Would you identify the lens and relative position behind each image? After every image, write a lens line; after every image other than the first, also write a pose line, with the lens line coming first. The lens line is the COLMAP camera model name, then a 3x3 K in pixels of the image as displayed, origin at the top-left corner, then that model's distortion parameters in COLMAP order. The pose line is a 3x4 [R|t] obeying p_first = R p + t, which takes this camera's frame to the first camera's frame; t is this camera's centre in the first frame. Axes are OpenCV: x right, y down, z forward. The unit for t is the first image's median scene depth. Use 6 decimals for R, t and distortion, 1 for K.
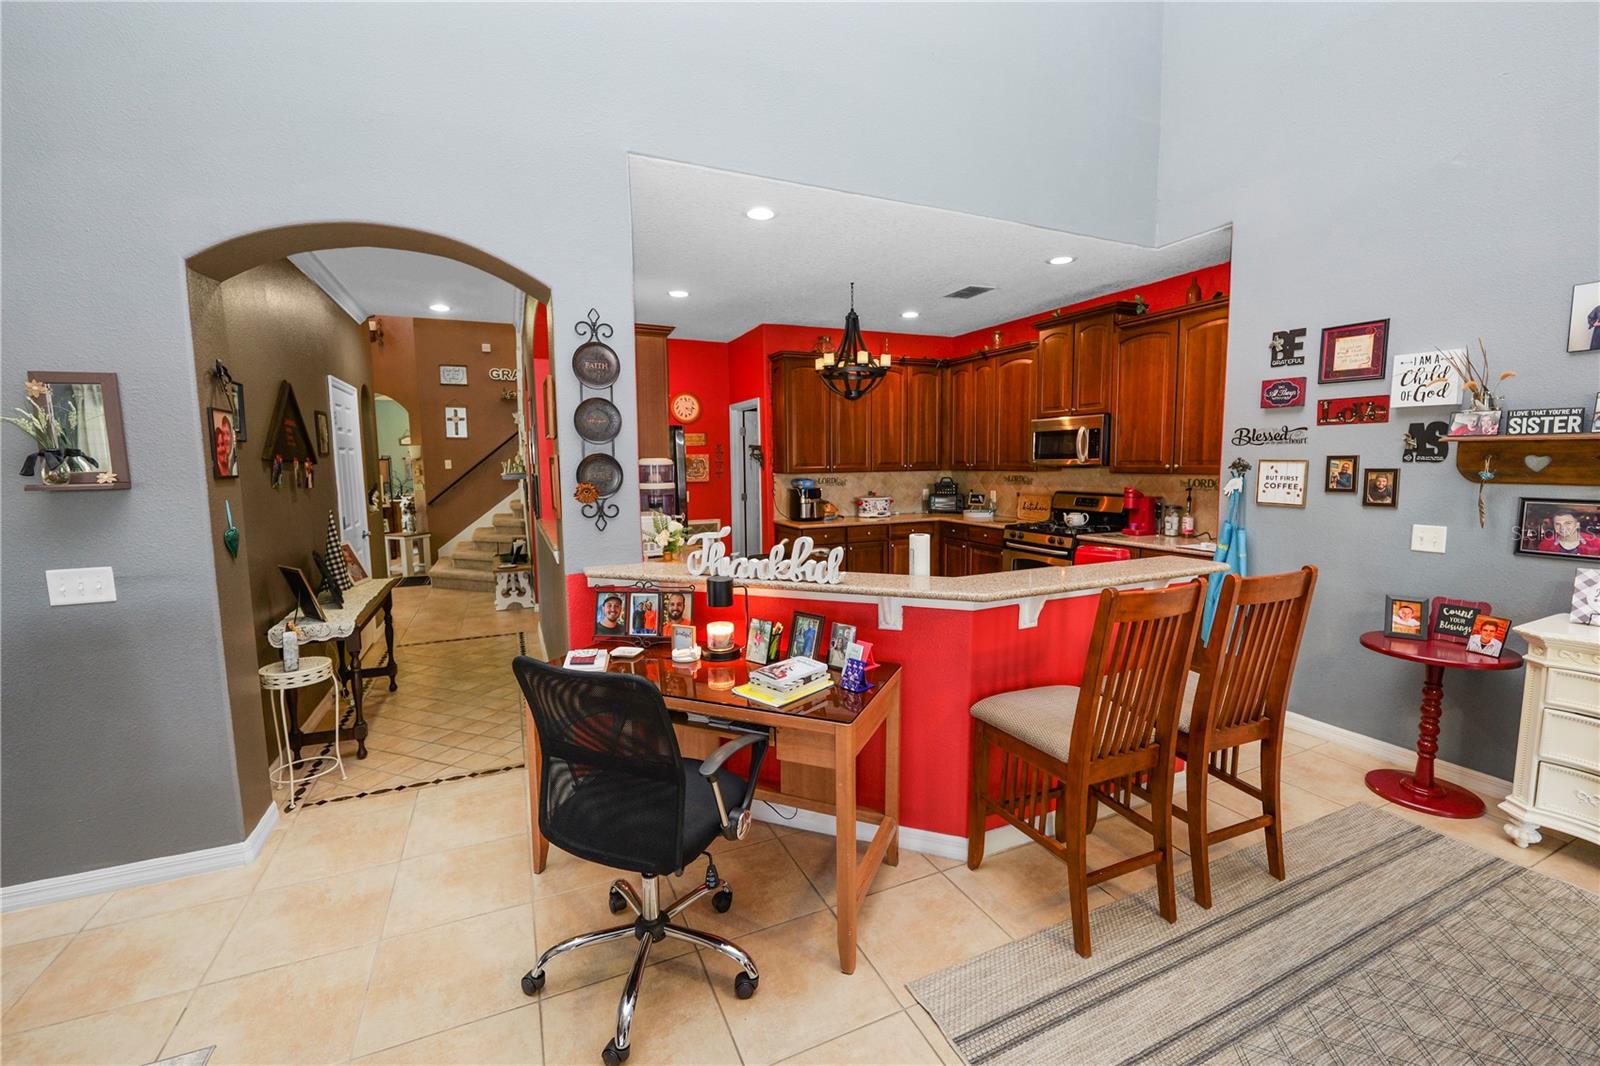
lens RADIAL K [[649.6, 0, 791.5], [0, 649.6, 526.8], [0, 0, 1]] dist [-0.010984, 0.000177]
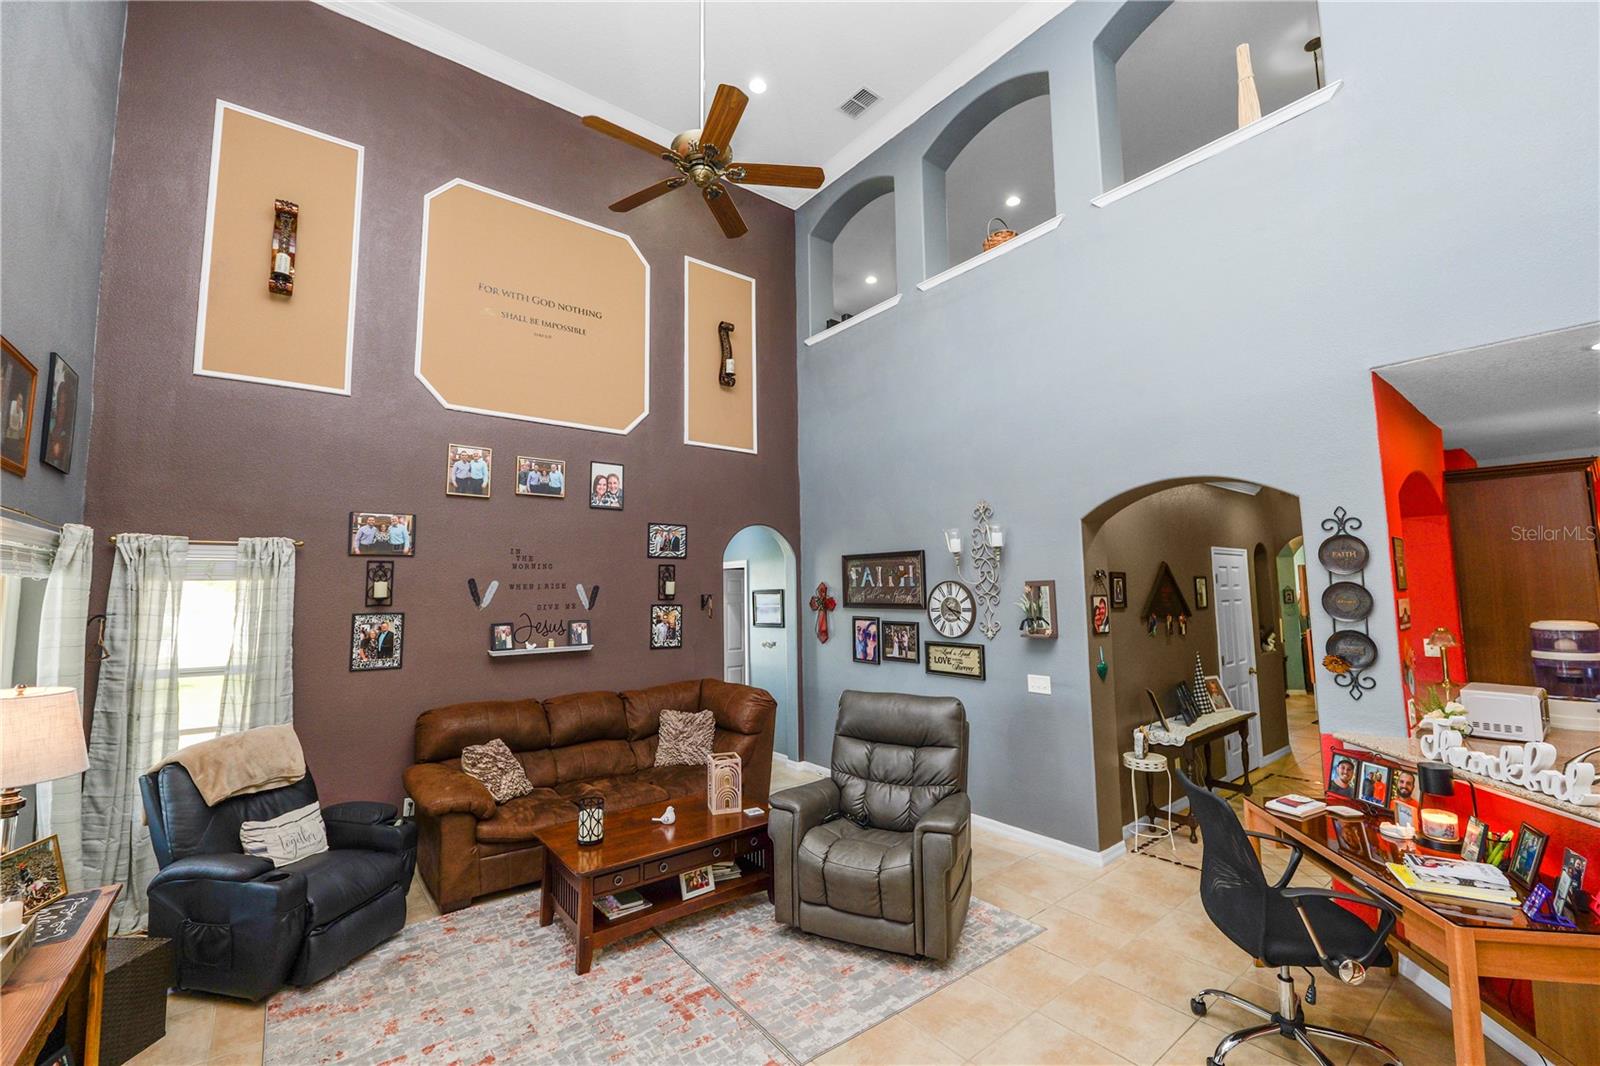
lens RADIAL K [[649.6, 0, 797.8], [0, 649.6, 534.3], [0, 0, 1]] dist [-0.010984, 0.000177]
pose [[0.249506, -0.078306, -0.965202, 0.611063], [-0.088664, 0.990691, -0.103294, -0.083709], [0.964306, 0.111351, 0.240241, -0.240637]]
